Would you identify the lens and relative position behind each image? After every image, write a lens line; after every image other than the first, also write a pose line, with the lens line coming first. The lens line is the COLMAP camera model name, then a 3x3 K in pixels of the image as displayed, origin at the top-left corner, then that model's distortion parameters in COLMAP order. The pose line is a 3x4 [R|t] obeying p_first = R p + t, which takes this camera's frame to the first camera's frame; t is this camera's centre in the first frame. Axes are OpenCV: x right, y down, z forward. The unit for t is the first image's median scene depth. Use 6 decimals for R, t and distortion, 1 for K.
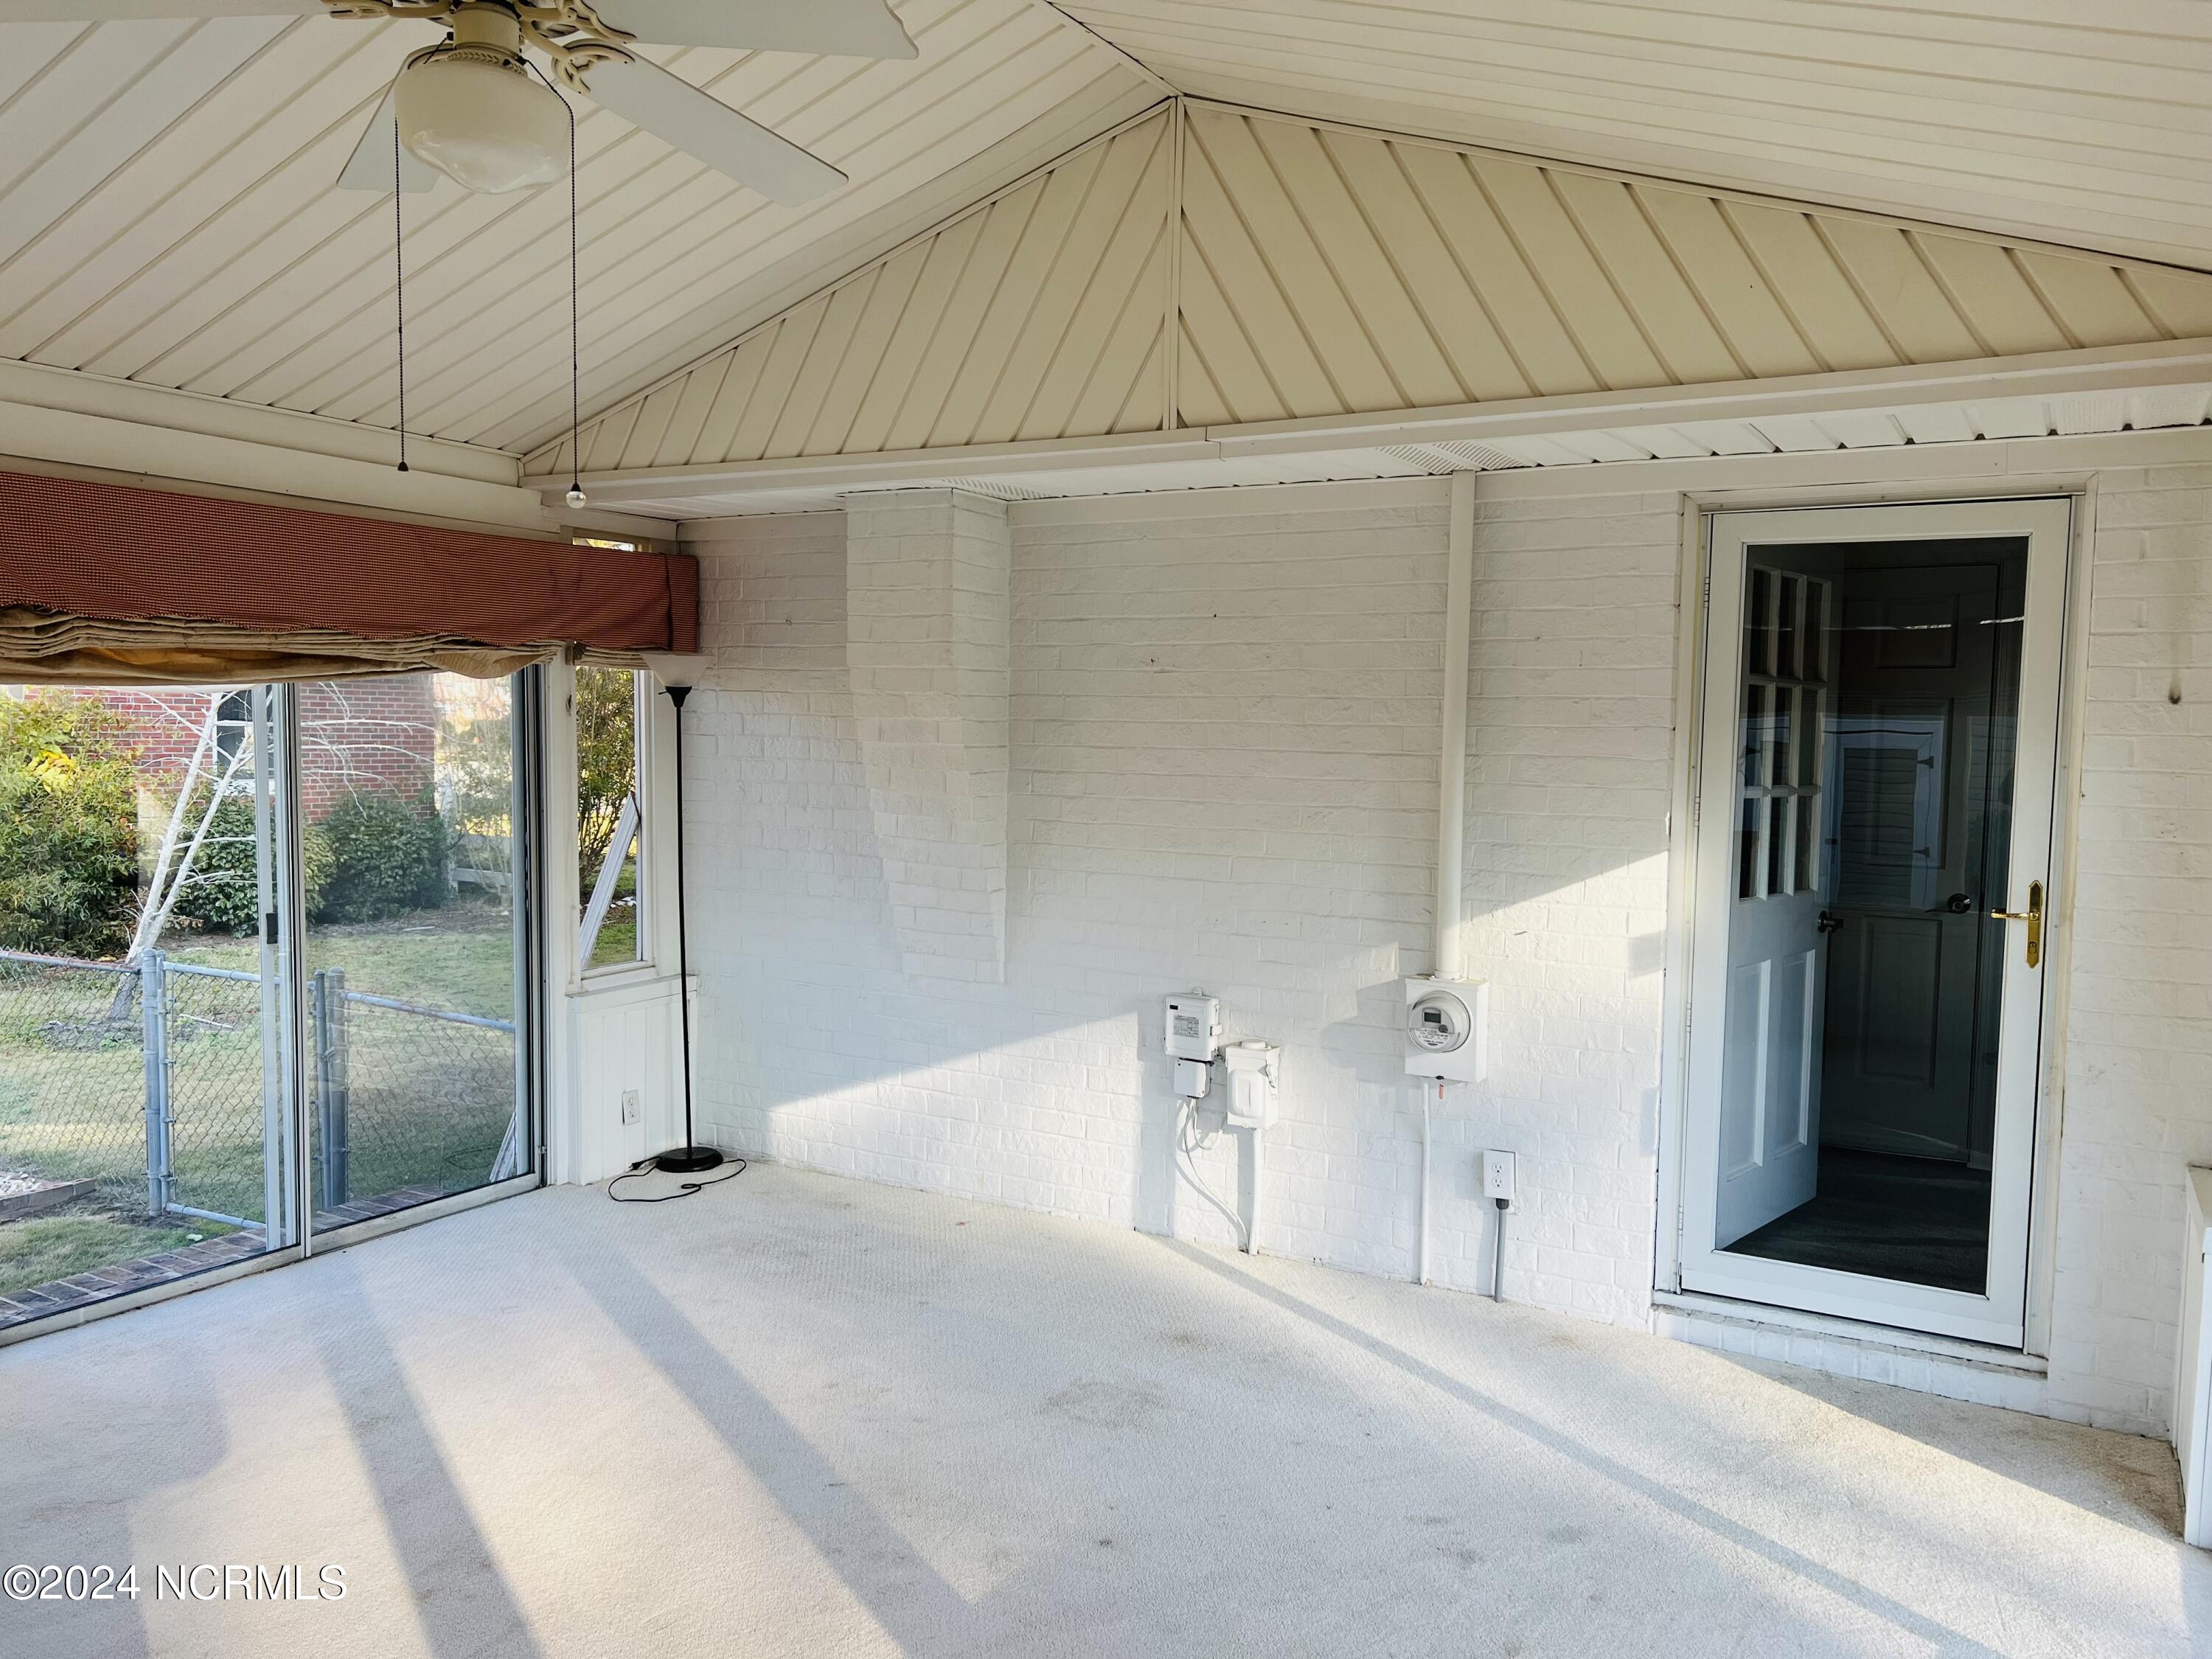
lens RADIAL K [[1607.1, 0, 1106.0], [0, 1607.1, 829.5], [0, 0, 1]] dist [0.084629, -0.138288]
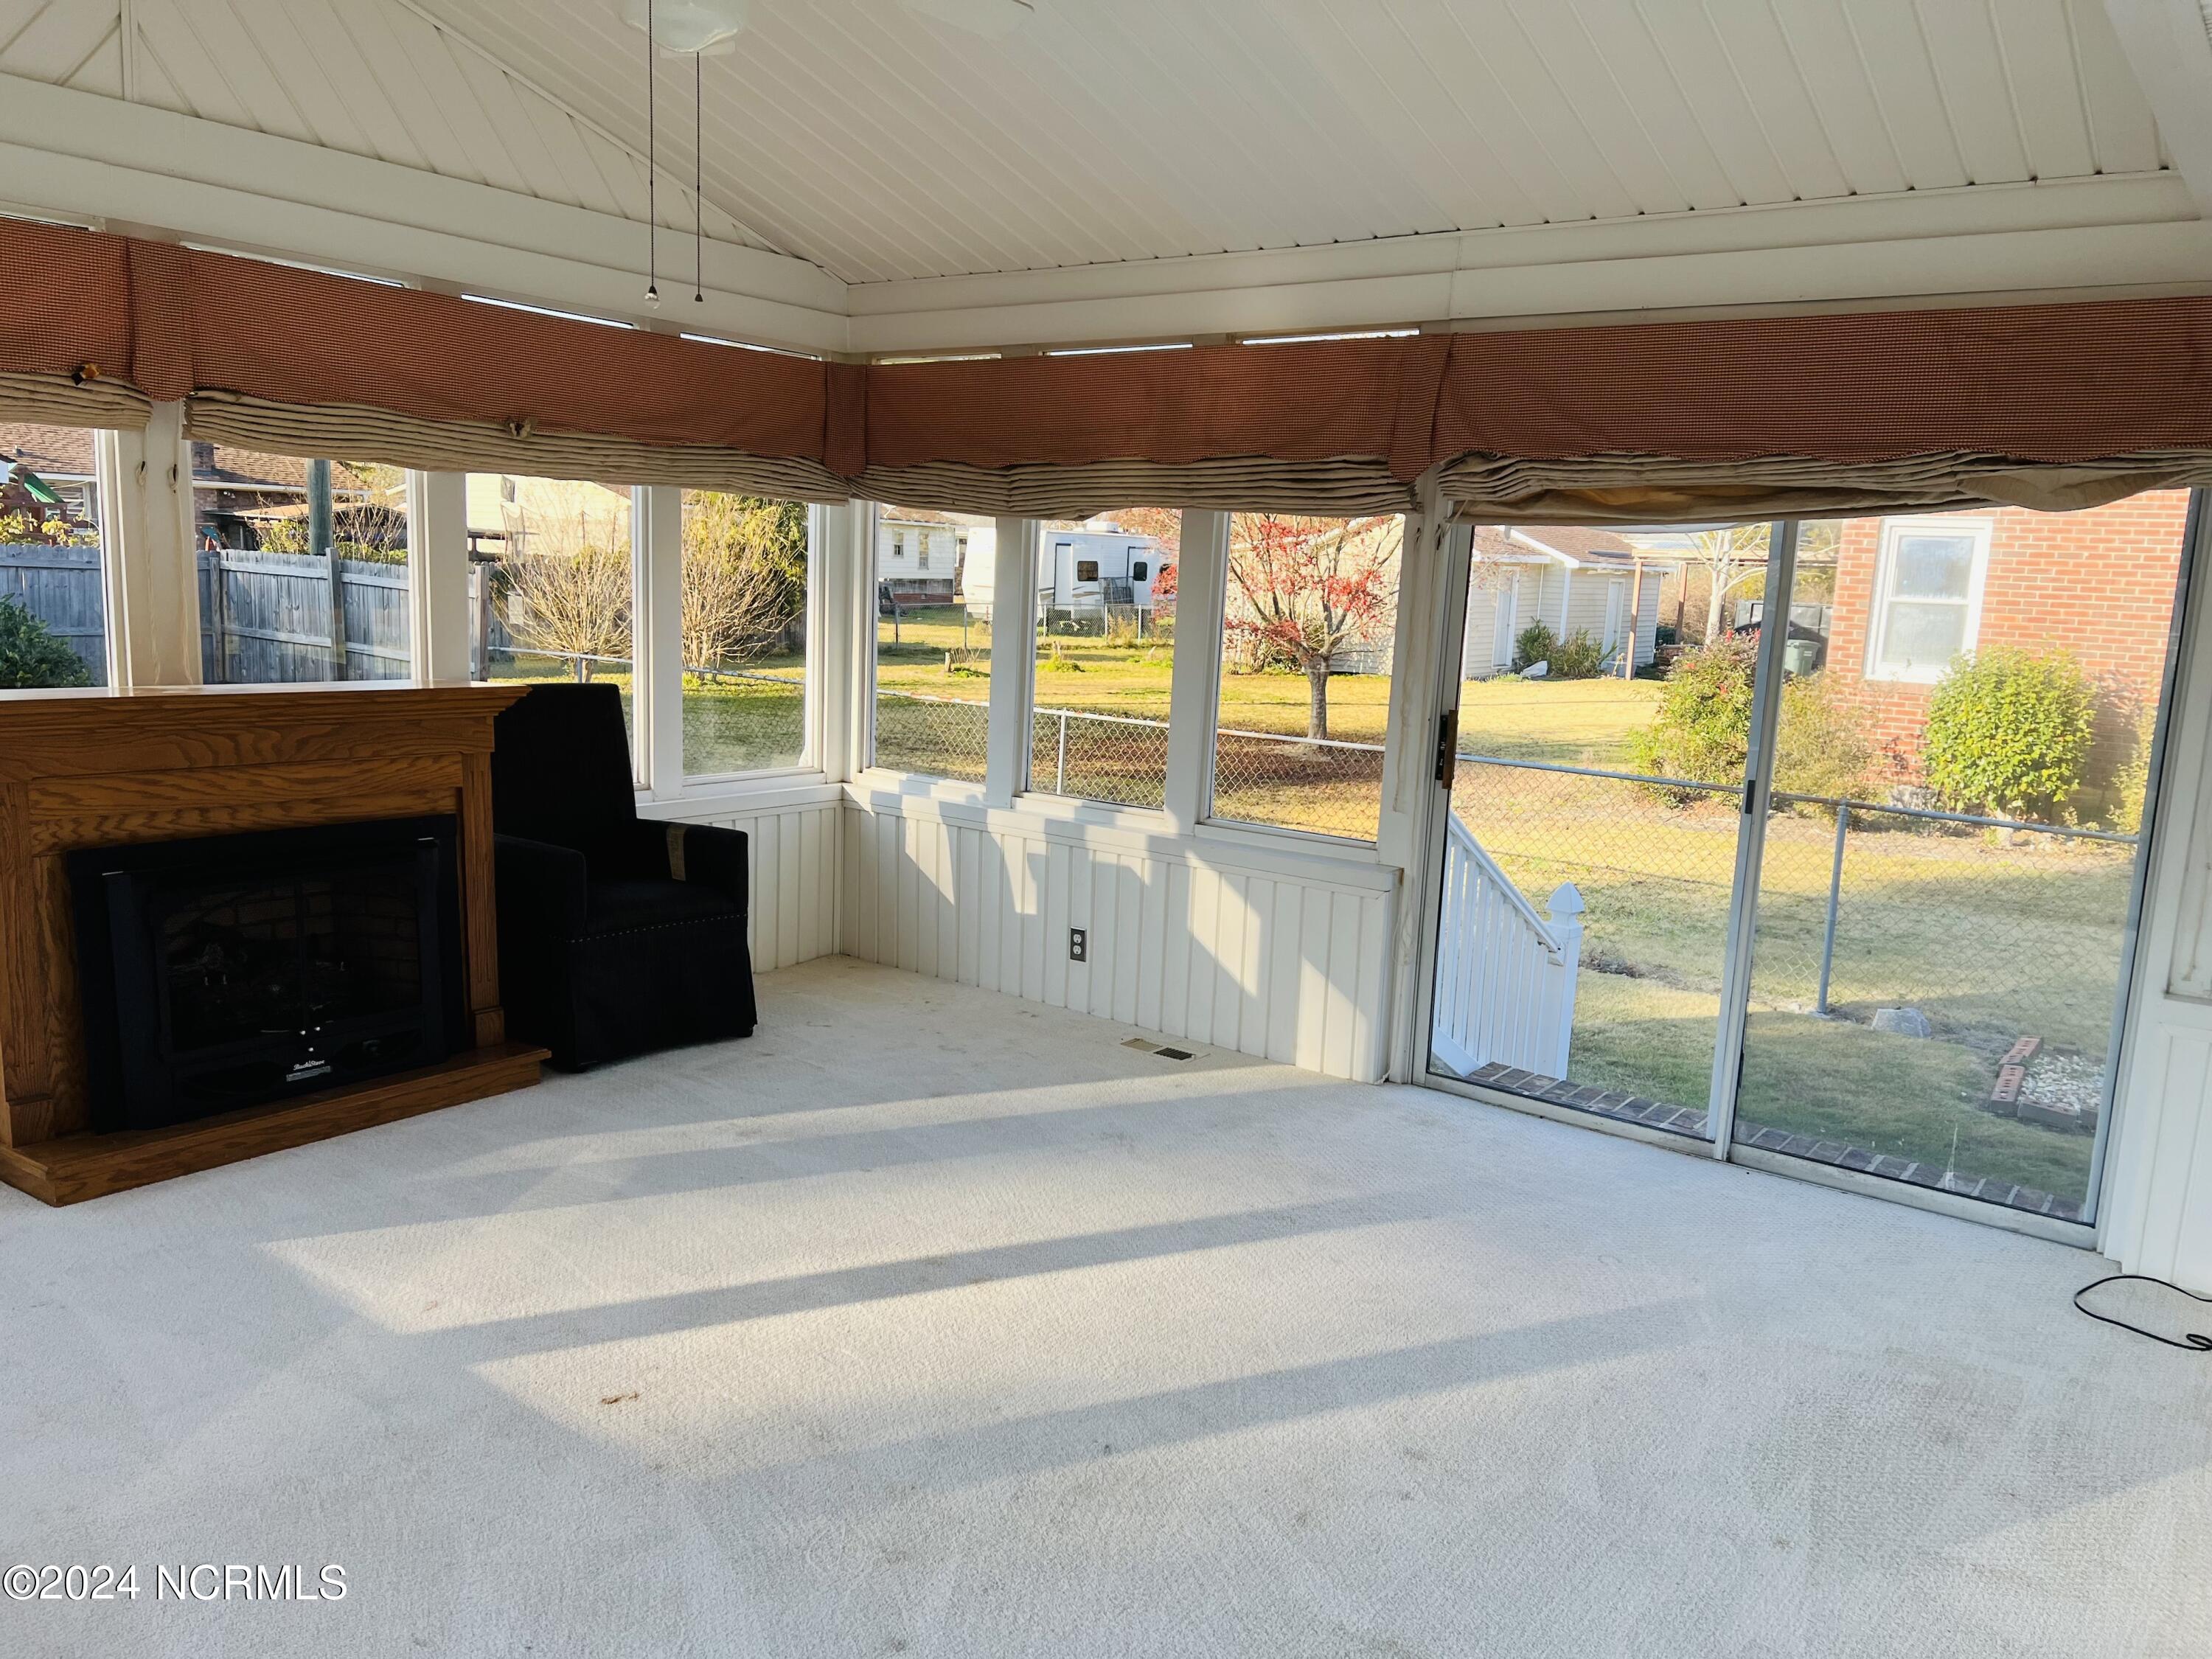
lens RADIAL K [[1607.1, 0, 1106.0], [0, 1607.1, 829.5], [0, 0, 1]] dist [0.084629, -0.138288]
pose [[-0.101544, 0.145946, -0.984067, 0.424664], [-0.110561, 0.981397, 0.156958, -0.024196], [0.988668, 0.124738, -0.083519, 0.734108]]
